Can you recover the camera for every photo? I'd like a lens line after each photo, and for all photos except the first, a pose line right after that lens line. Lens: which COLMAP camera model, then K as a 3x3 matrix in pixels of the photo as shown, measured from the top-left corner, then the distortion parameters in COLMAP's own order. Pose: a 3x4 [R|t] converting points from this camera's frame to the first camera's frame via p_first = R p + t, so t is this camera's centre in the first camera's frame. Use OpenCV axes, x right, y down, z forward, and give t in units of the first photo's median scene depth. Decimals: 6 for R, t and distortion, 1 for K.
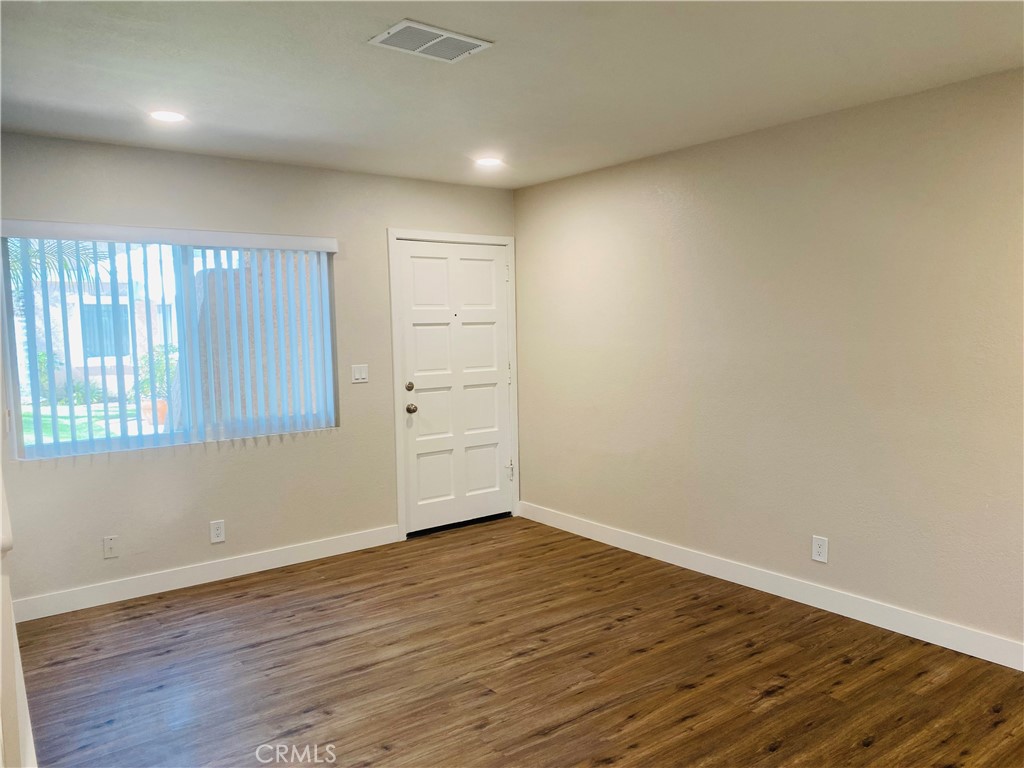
lens RADIAL K [[785.5, 0, 503.7], [0, 785.5, 385.2], [0, 0, 1]] dist [0.035910, -0.003460]
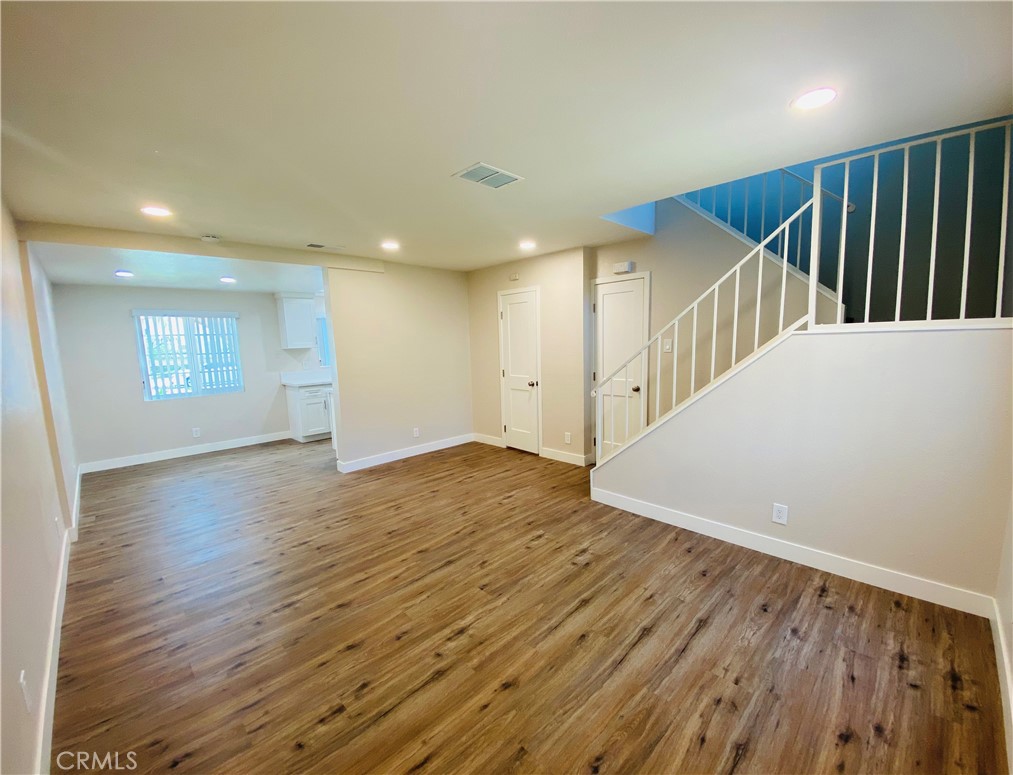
lens RADIAL K [[410.9, 0, 510.7], [0, 410.9, 391.9], [0, 0, 1]] dist [0.022057, -0.023064]
pose [[-0.989725, 0.063382, -0.128167, 0.004571], [0.035707, 0.977543, 0.207687, -0.104522], [0.138453, 0.200977, -0.969762, 1.300221]]
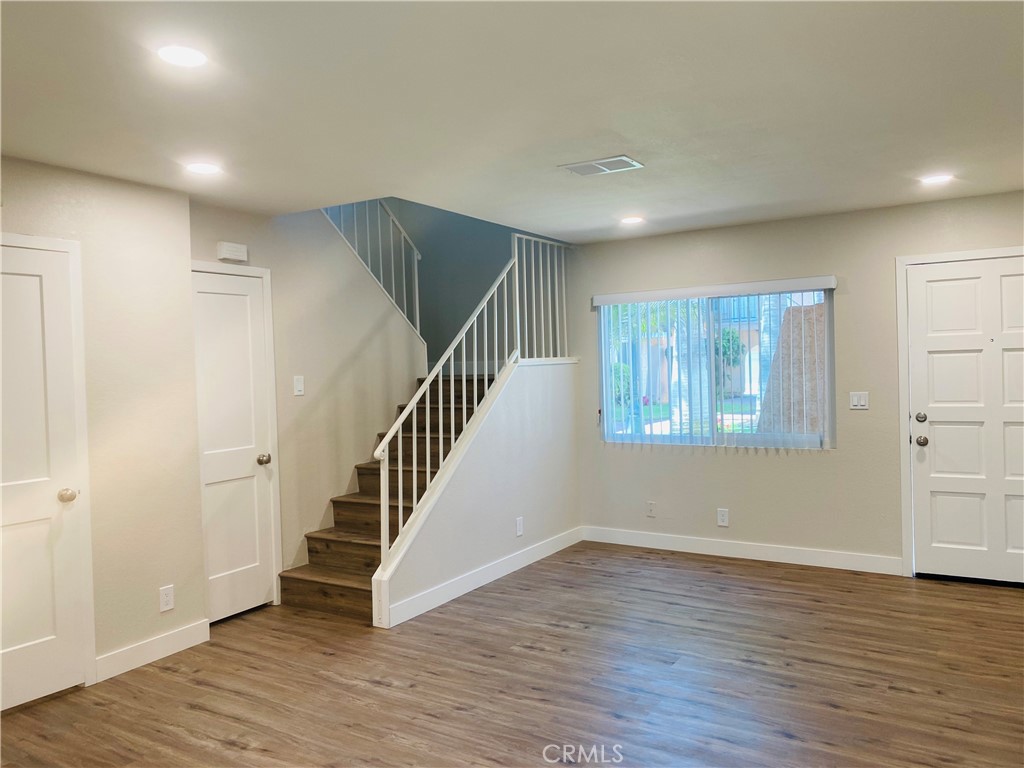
lens RADIAL K [[785.5, 0, 503.7], [0, 785.5, 385.2], [0, 0, 1]] dist [0.035910, -0.003460]
pose [[0.350376, 0.037101, -0.935874, 0.779599], [-0.054174, 0.998345, 0.019296, -0.036889], [0.935041, 0.043939, 0.351806, 0.239979]]
